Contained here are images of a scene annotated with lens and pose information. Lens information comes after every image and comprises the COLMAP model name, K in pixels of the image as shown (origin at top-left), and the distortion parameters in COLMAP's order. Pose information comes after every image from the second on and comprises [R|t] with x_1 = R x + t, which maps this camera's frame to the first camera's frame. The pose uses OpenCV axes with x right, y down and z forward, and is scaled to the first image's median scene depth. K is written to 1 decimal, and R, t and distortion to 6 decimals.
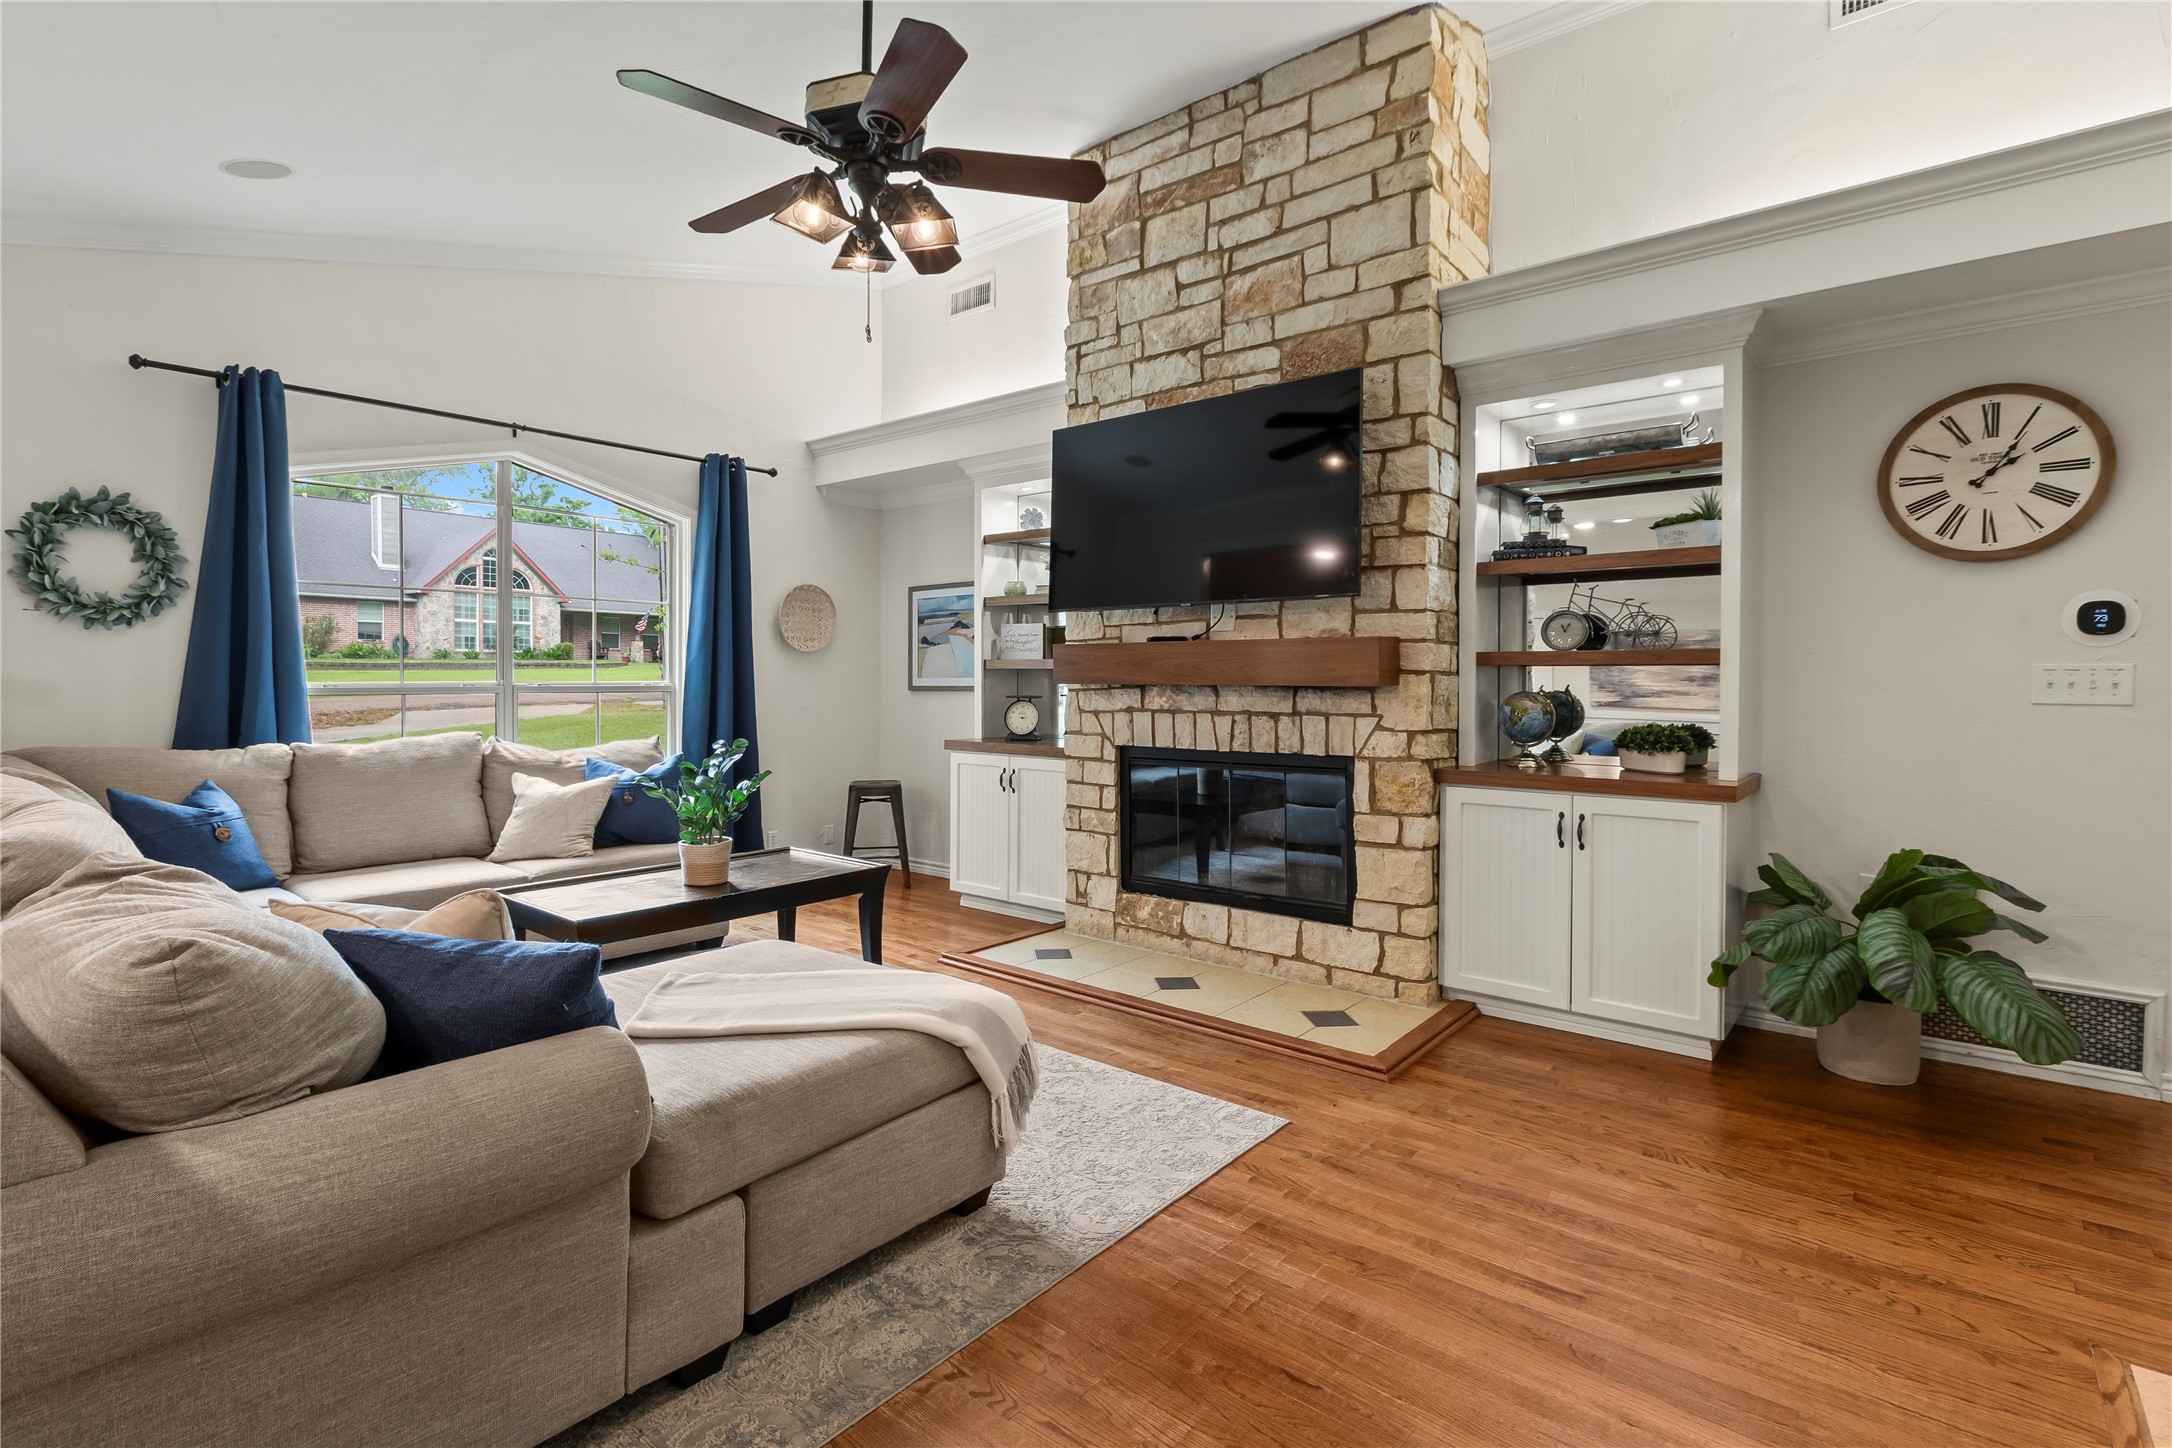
lens RADIAL K [[1018.5, 0, 1045.3], [0, 1018.5, 698.2], [0, 0, 1]] dist [-0.002309, -0.000081]
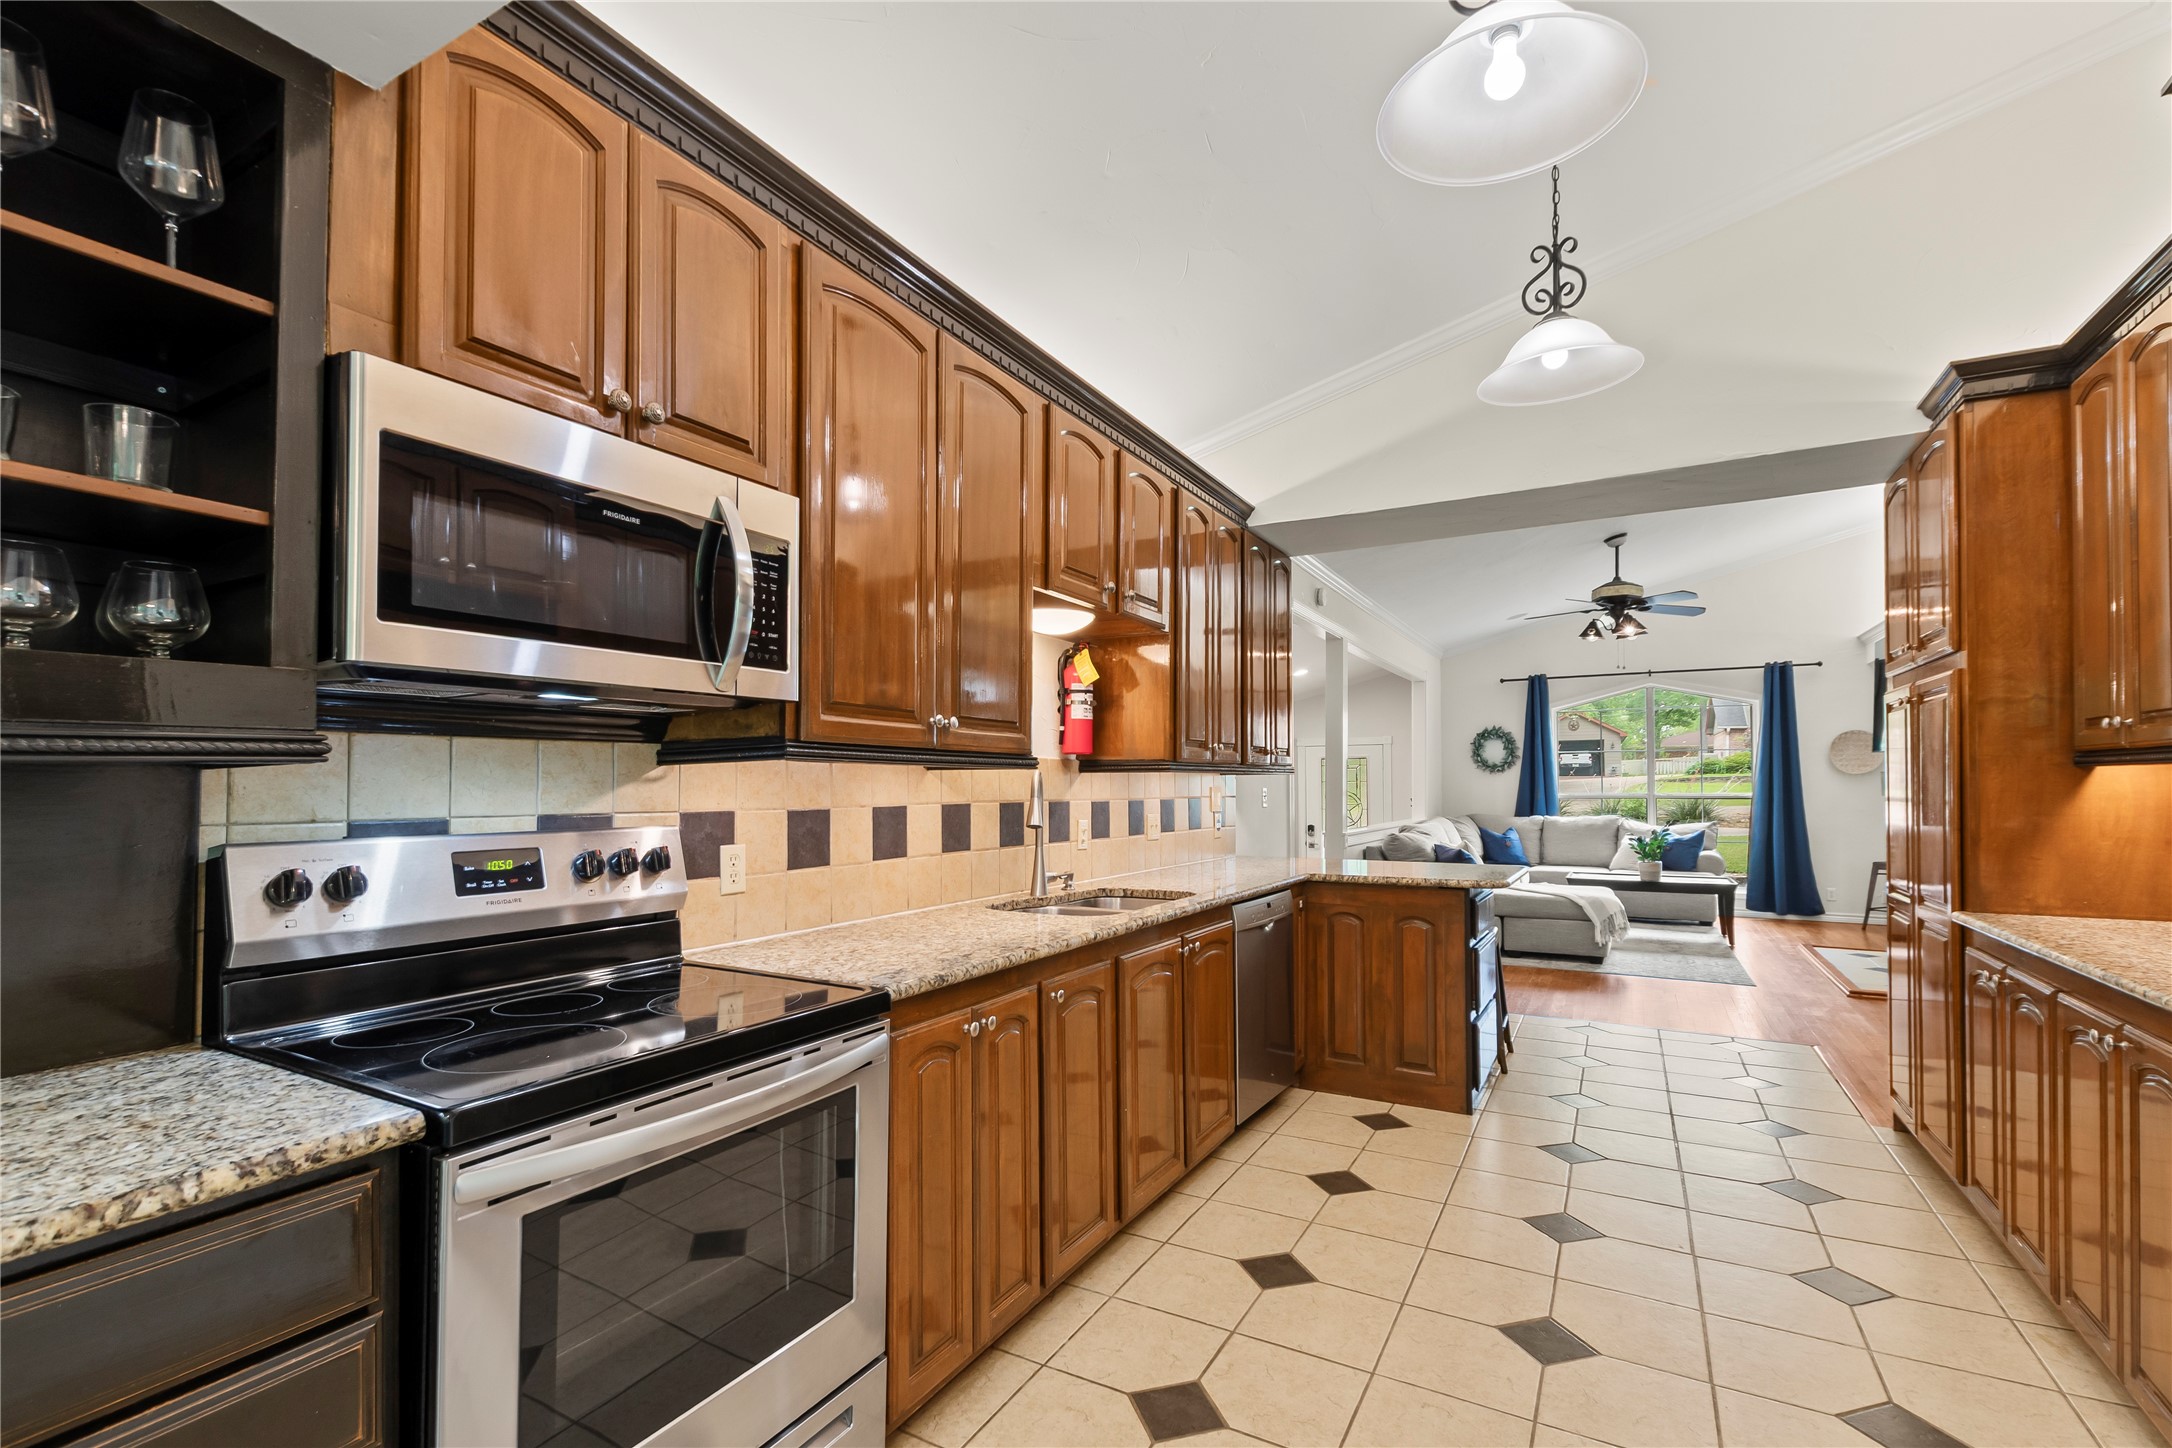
lens RADIAL K [[949.0, 0, 1095.9], [0, 949.0, 767.9], [0, 0, 1]] dist [0.001196, 0.000106]
pose [[0.201115, -0.020309, -0.979357, 1.449502], [-0.018386, 0.999531, -0.024503, 0.001597], [0.979395, 0.022935, 0.200647, -0.638721]]
